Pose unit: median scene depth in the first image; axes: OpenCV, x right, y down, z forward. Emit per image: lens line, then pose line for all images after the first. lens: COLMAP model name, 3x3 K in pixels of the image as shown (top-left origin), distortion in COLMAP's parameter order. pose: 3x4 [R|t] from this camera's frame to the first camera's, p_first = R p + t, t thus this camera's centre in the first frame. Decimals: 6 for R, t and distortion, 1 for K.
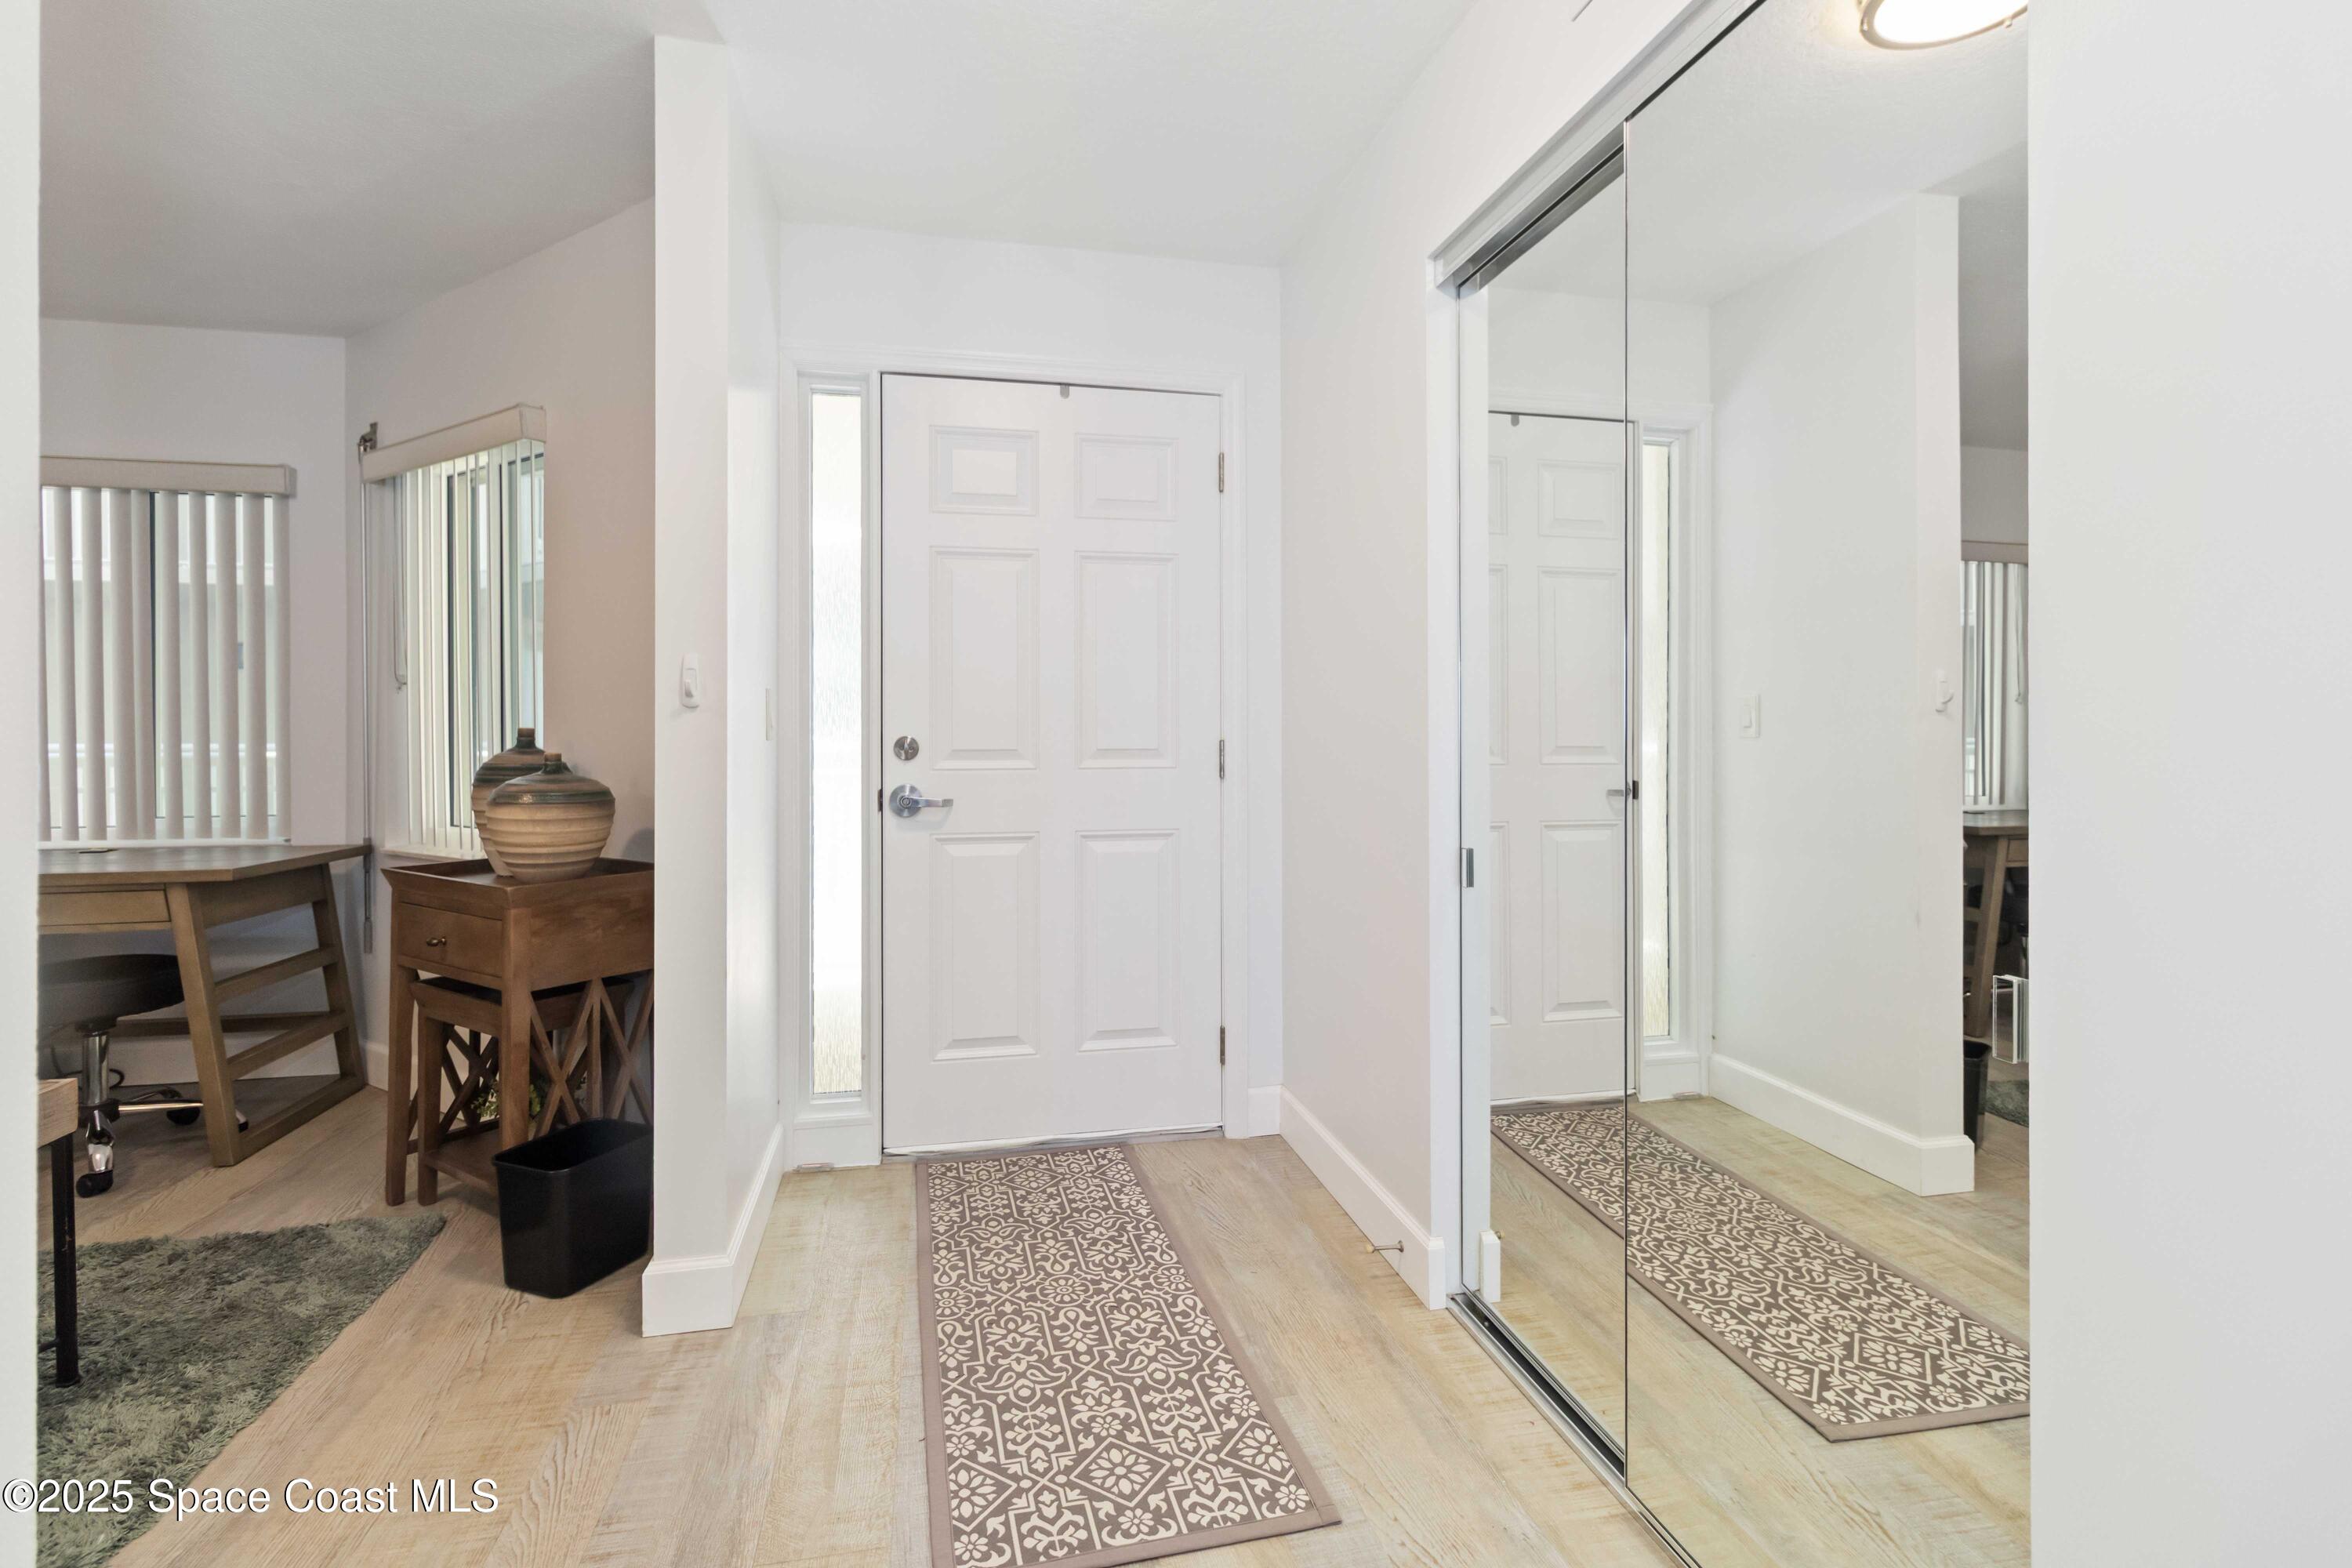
lens RADIAL K [[1103.3, 0, 1180.9], [0, 1103.3, 740.0], [0, 0, 1]] dist [0.000140, 0.000099]
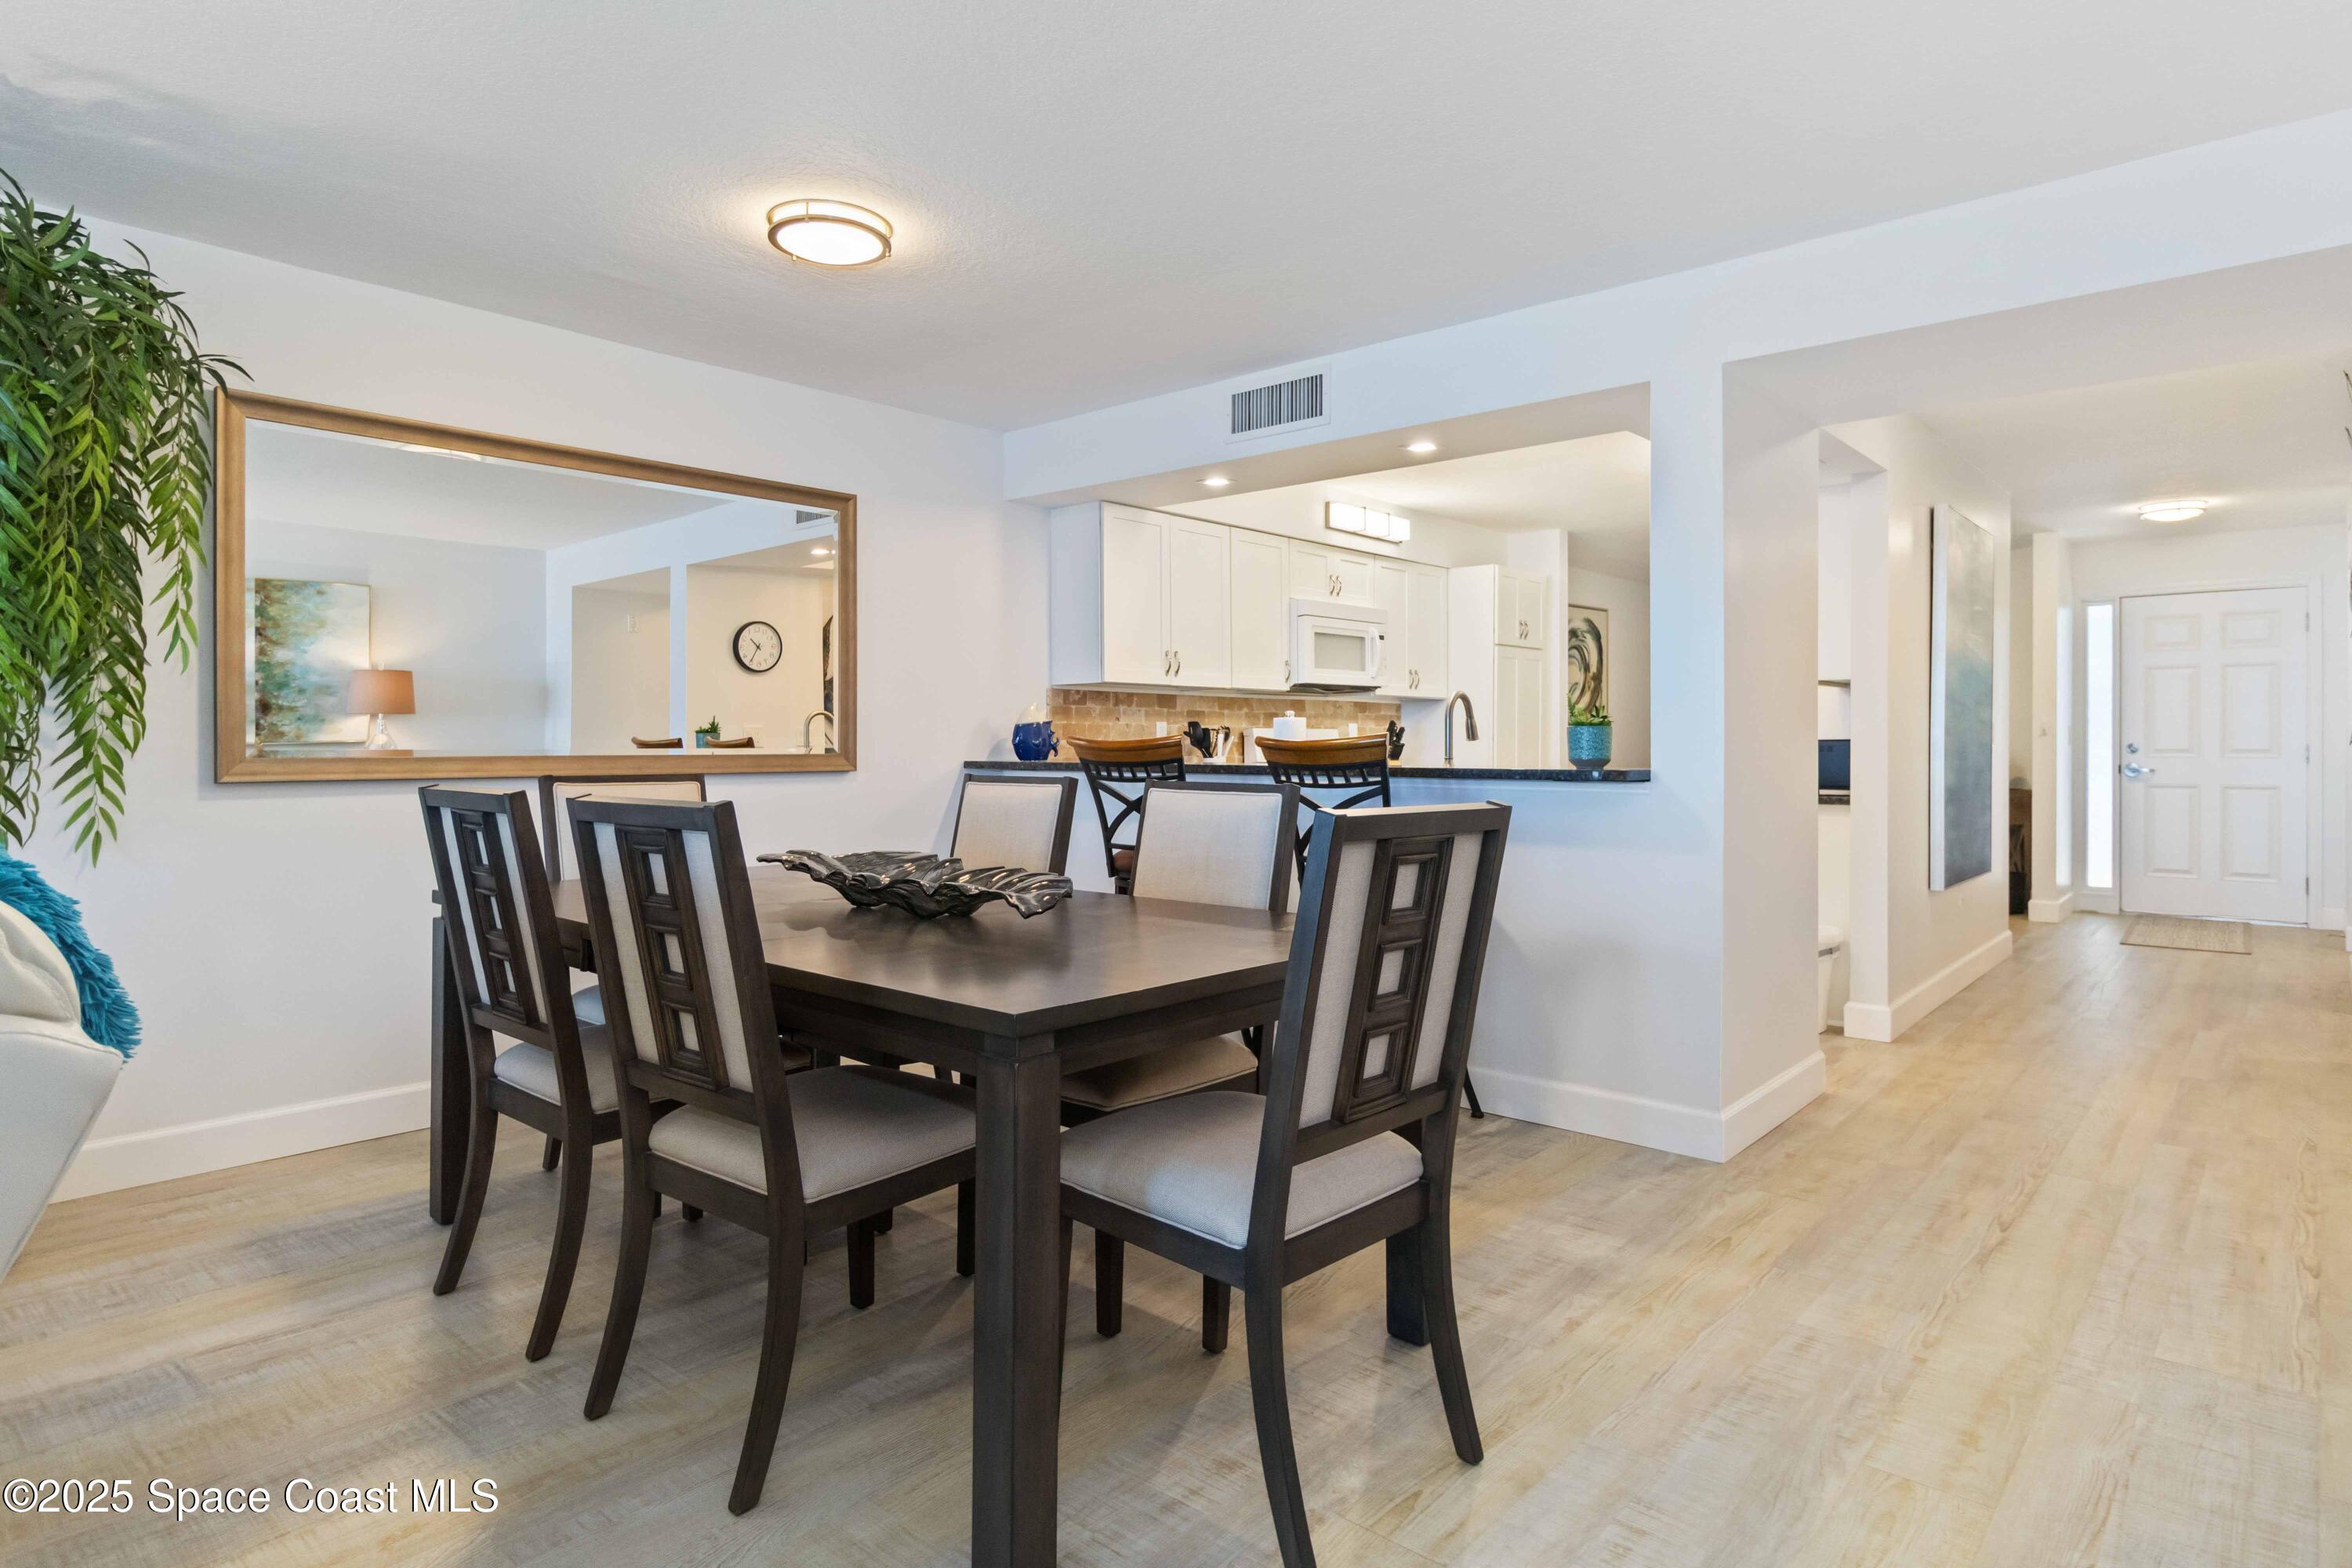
lens RADIAL K [[1307.8, 0, 1185.4], [0, 1307.8, 731.4], [0, 0, 1]] dist [-0.001673, -0.000417]
pose [[0.599765, -0.000596, -0.800176, 0.813155], [-0.012163, 0.999877, -0.009861, 0.023156], [0.800084, 0.015647, 0.599685, -2.426083]]
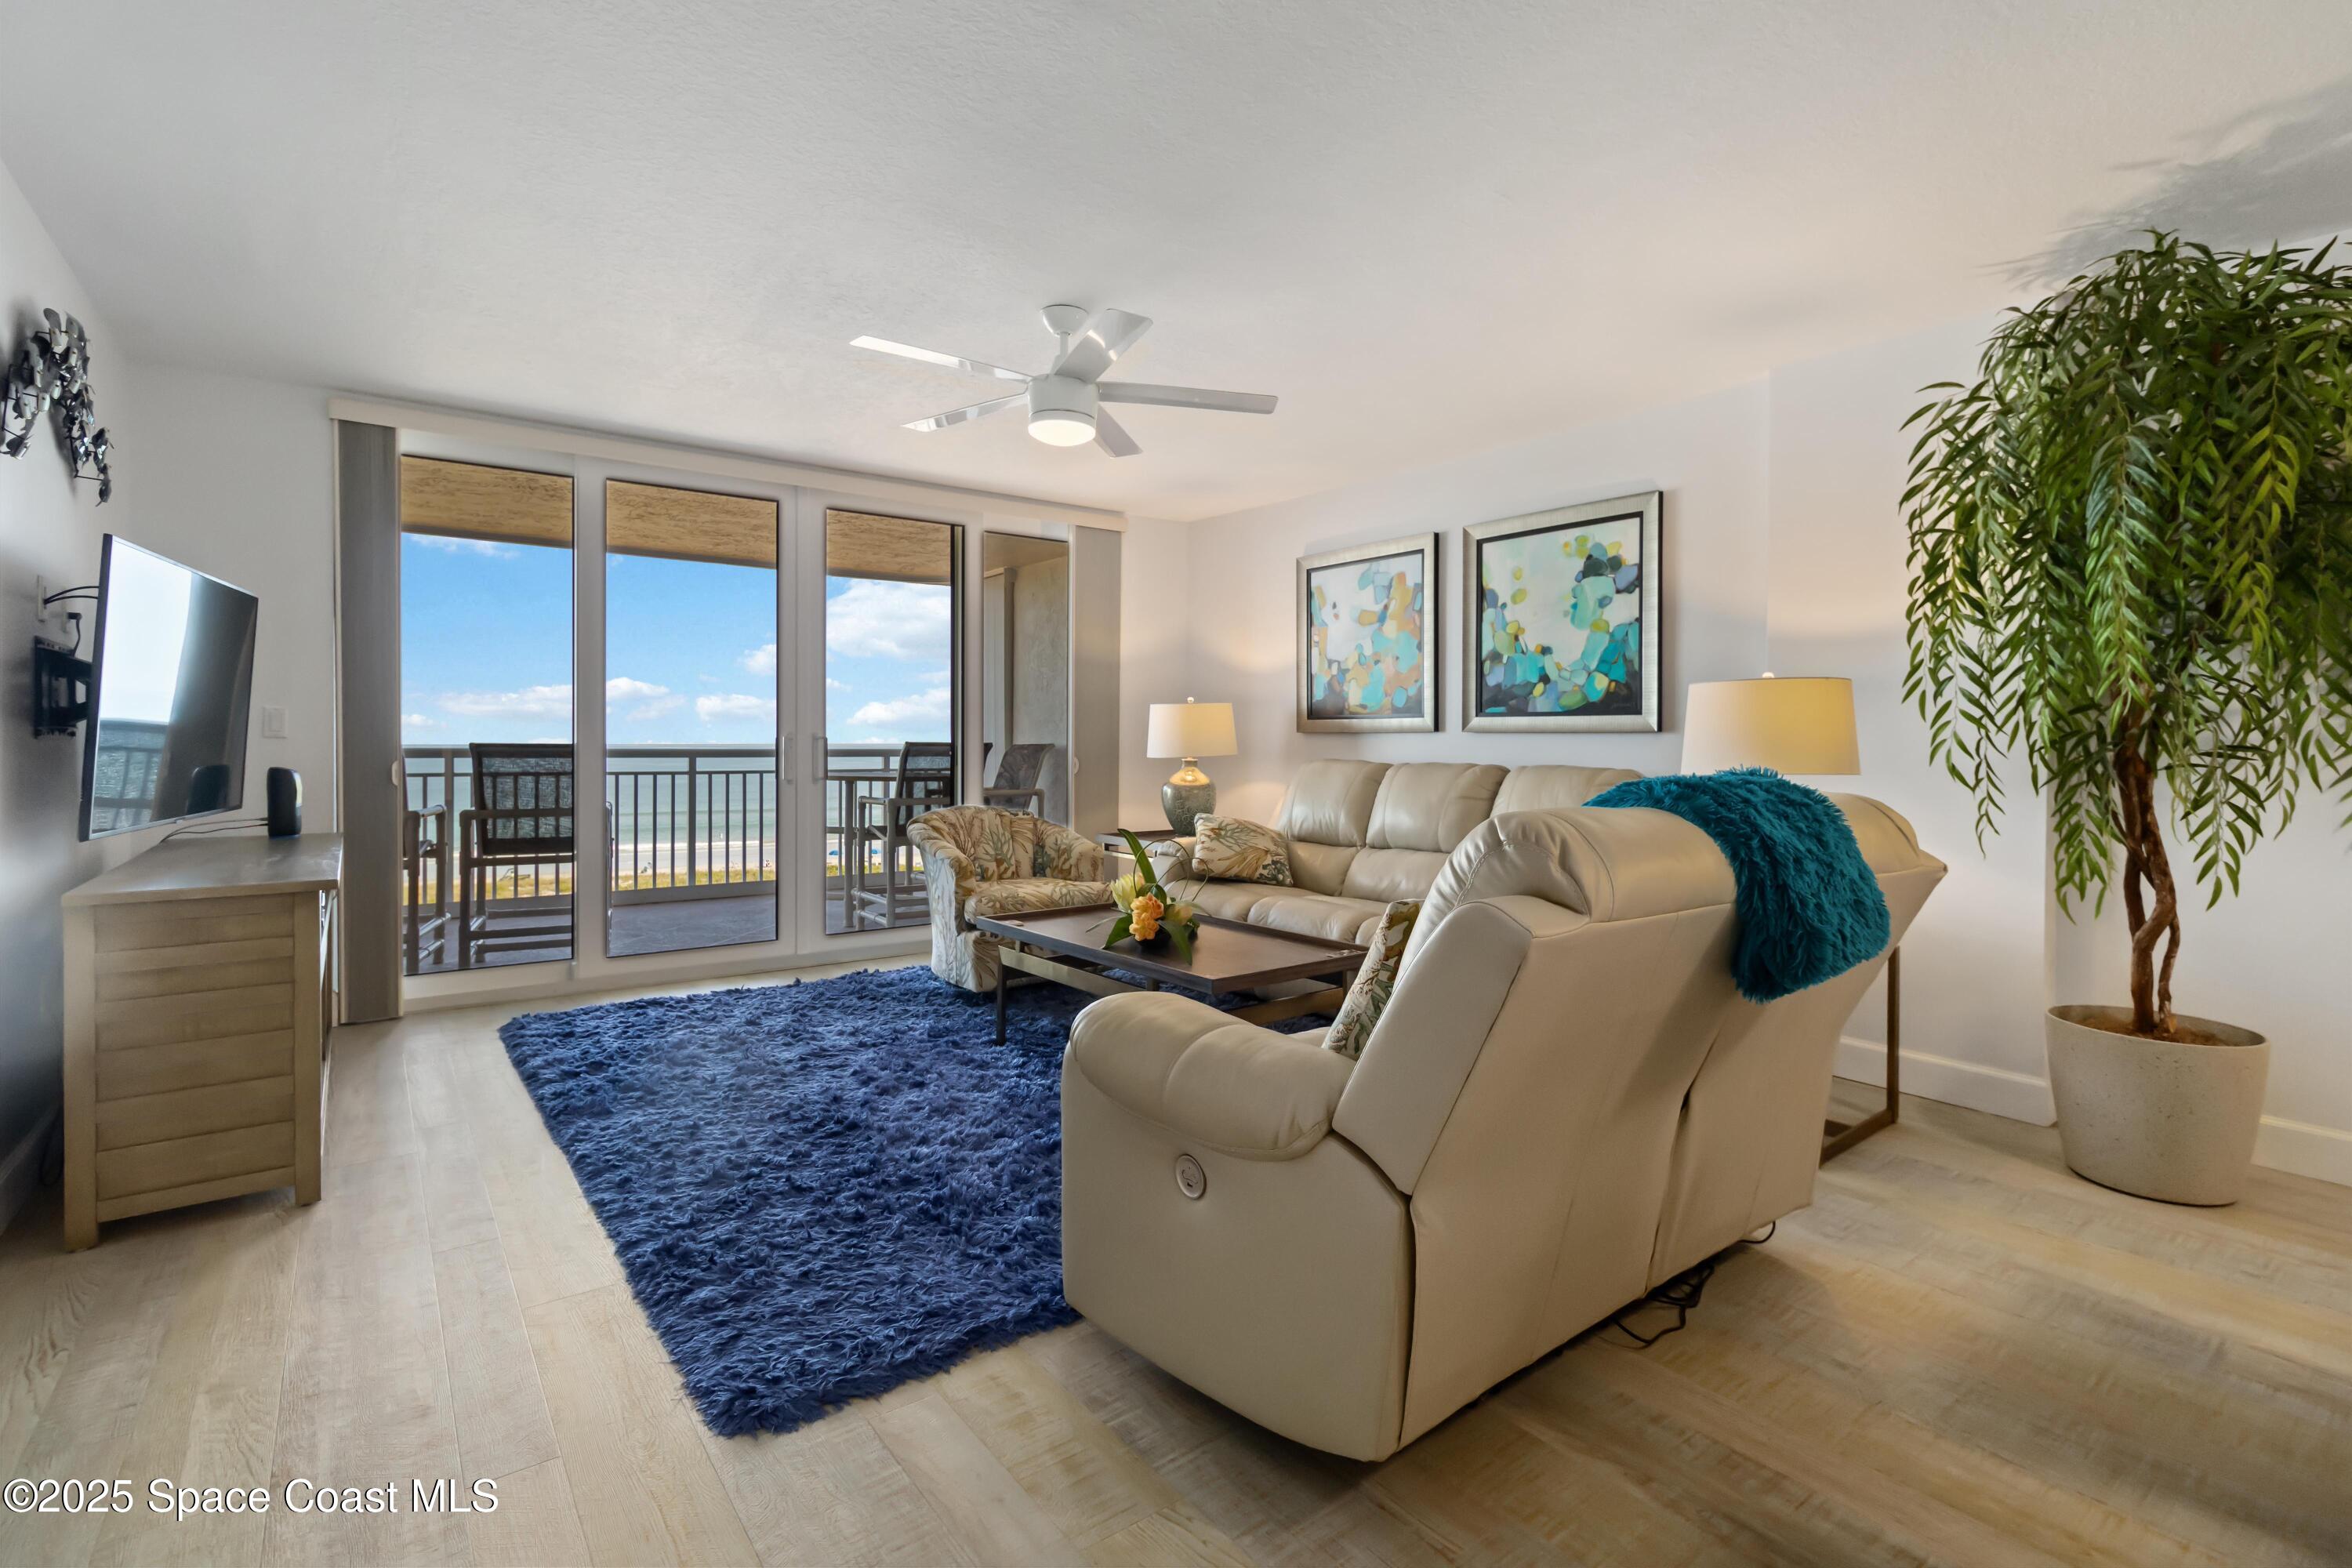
lens RADIAL K [[1080.0, 0, 1173.1], [0, 1080.0, 747.7], [0, 0, 1]] dist [0.001109, 0.000477]
pose [[-0.908655, 0.002818, -0.417539, 0.698960], [-0.005460, 0.999812, 0.018629, 0.023935], [0.417512, 0.019207, -0.908468, -2.104573]]
